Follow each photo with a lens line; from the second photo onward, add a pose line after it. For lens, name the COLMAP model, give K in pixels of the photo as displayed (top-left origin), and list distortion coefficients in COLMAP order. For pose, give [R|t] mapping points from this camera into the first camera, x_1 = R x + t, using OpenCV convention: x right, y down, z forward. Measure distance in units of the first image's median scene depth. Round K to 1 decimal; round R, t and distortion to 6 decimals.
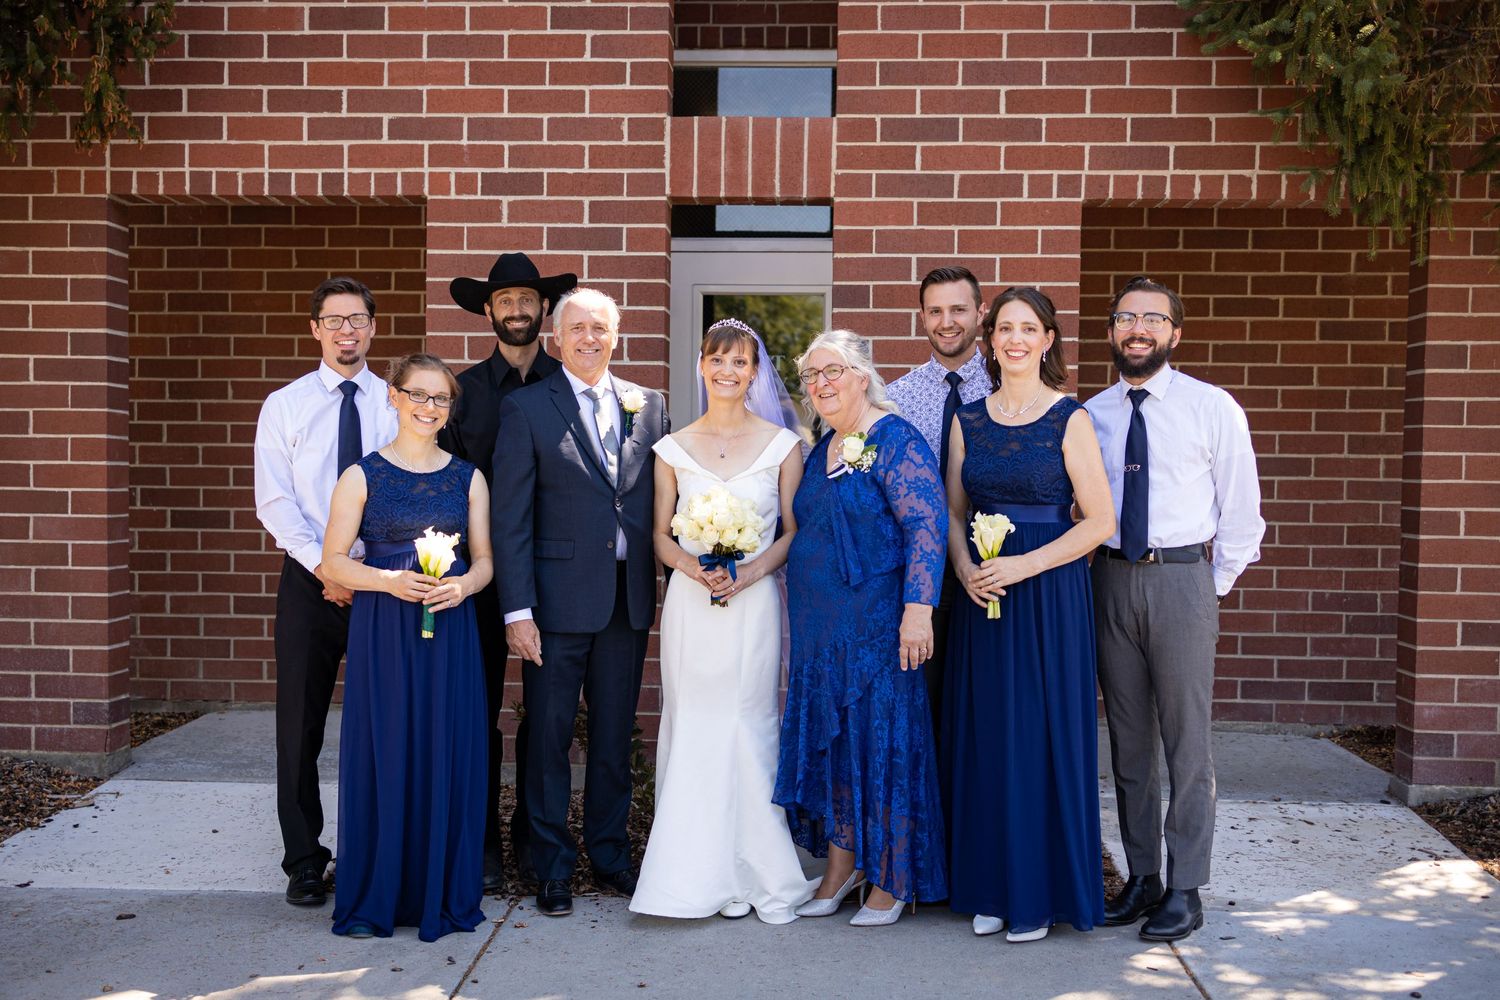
lens RADIAL K [[1596.4, 0, 714.7], [0, 1596.4, 535.3], [0, 0, 1]] dist [-0.011332, 0.000000]
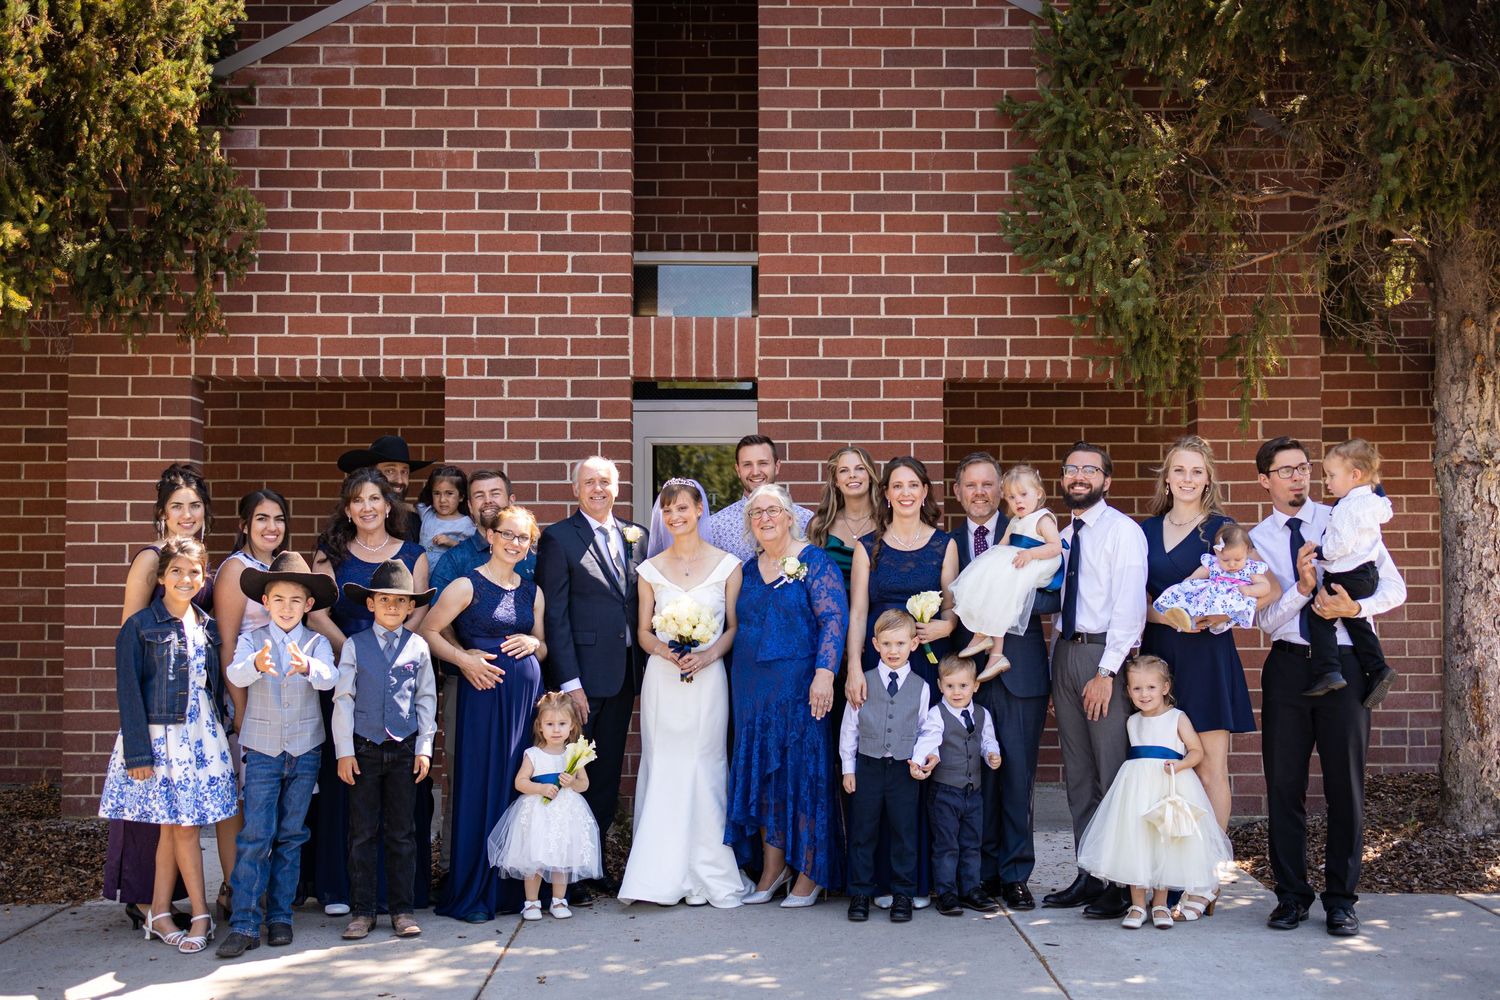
lens RADIAL K [[1596.4, 0, 746.8], [0, 1596.4, 493.4], [0, 0, 1]] dist [-0.011332, 0.000000]
pose [[0.997458, -0.009257, 0.070649, -0.028407], [0.016443, 0.994667, -0.101820, 0.018315], [-0.069330, 0.102723, 0.992291, -0.299614]]
